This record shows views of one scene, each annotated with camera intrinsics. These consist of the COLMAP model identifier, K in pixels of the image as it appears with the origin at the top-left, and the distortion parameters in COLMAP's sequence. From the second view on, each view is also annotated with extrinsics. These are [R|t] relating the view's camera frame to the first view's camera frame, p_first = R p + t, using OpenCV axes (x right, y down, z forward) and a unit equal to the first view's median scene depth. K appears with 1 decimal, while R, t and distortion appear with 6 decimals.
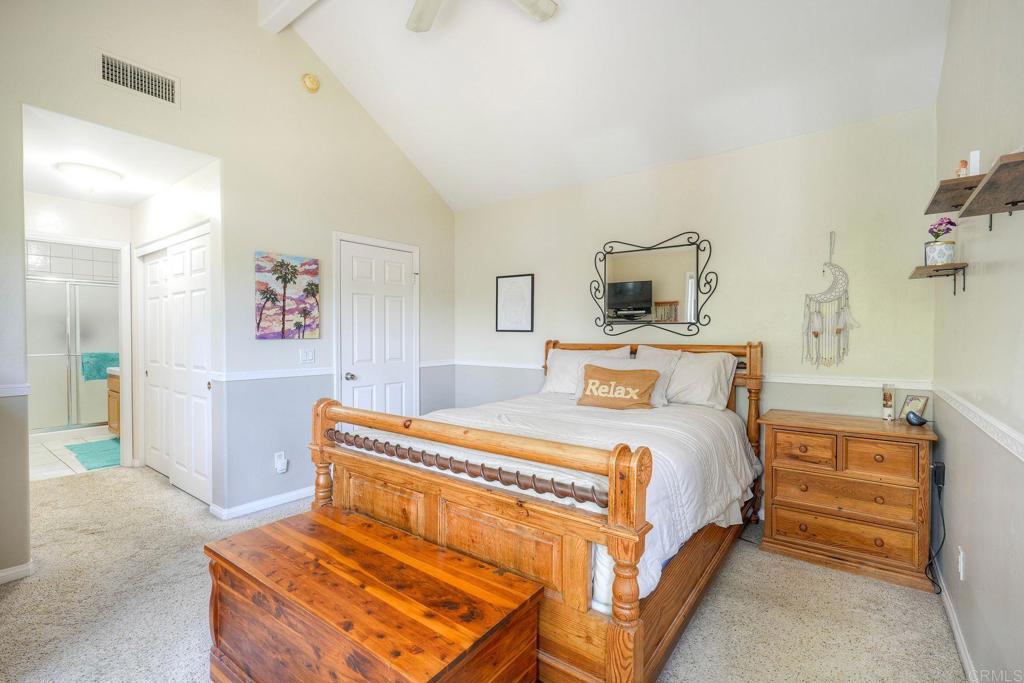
lens RADIAL K [[464.8, 0, 524.6], [0, 464.8, 342.4], [0, 0, 1]] dist [-0.012592, 0.000021]
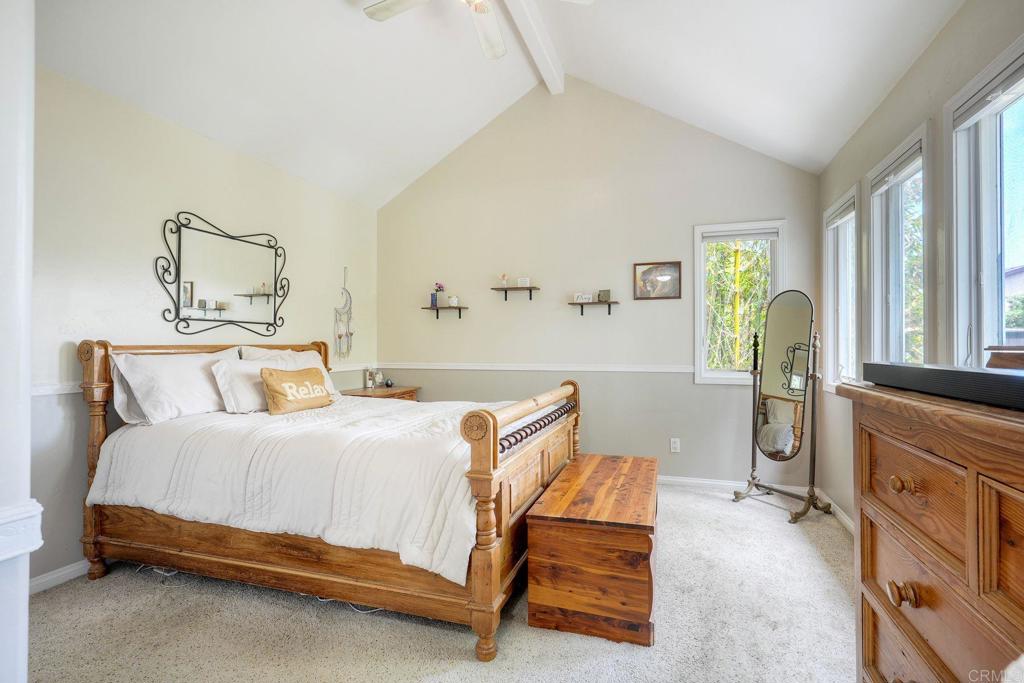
lens RADIAL K [[464.8, 0, 524.6], [0, 464.8, 342.4], [0, 0, 1]] dist [-0.012592, 0.000021]
pose [[-0.319412, 0.004001, 0.947607, -0.800186], [0.016607, 0.999861, 0.001376, 0.007664], [-0.947470, 0.016176, -0.319434, 0.804791]]
